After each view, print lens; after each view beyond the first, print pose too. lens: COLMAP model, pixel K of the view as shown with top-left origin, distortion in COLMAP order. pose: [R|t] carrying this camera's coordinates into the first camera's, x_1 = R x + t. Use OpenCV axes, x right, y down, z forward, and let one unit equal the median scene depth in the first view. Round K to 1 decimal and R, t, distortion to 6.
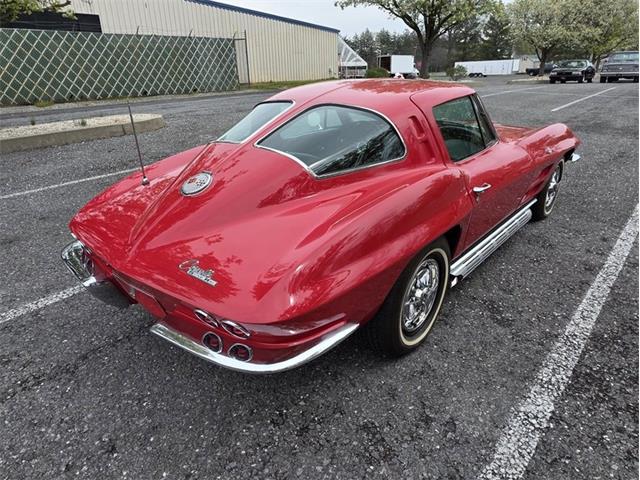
lens RADIAL K [[424.7, 0, 314.4], [0, 424.7, 242.8], [0, 0, 1]] dist [0.010618, -0.008753]
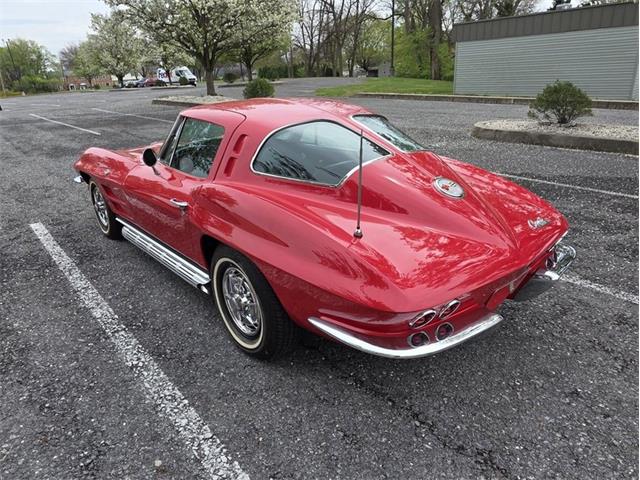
lens RADIAL K [[424.7, 0, 314.4], [0, 424.7, 242.8], [0, 0, 1]] dist [0.010618, -0.008753]
pose [[0.159662, -0.359437, 0.919409, -0.151298], [0.420426, 0.867427, 0.266105, -0.049585], [-0.893169, 0.344057, 0.289612, 0.114446]]
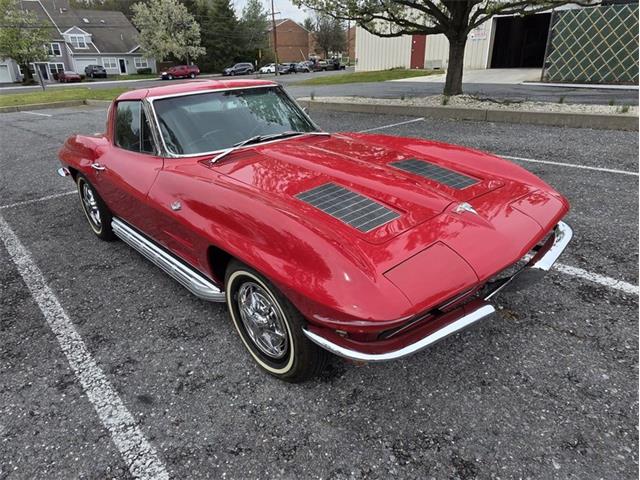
lens RADIAL K [[424.7, 0, 314.4], [0, 424.7, 242.8], [0, 0, 1]] dist [0.010618, -0.008753]
pose [[-0.125570, 0.418550, -0.899471, 0.219148], [-0.351075, 0.829233, 0.434878, -0.102462], [0.927889, 0.370389, 0.042816, 0.226366]]
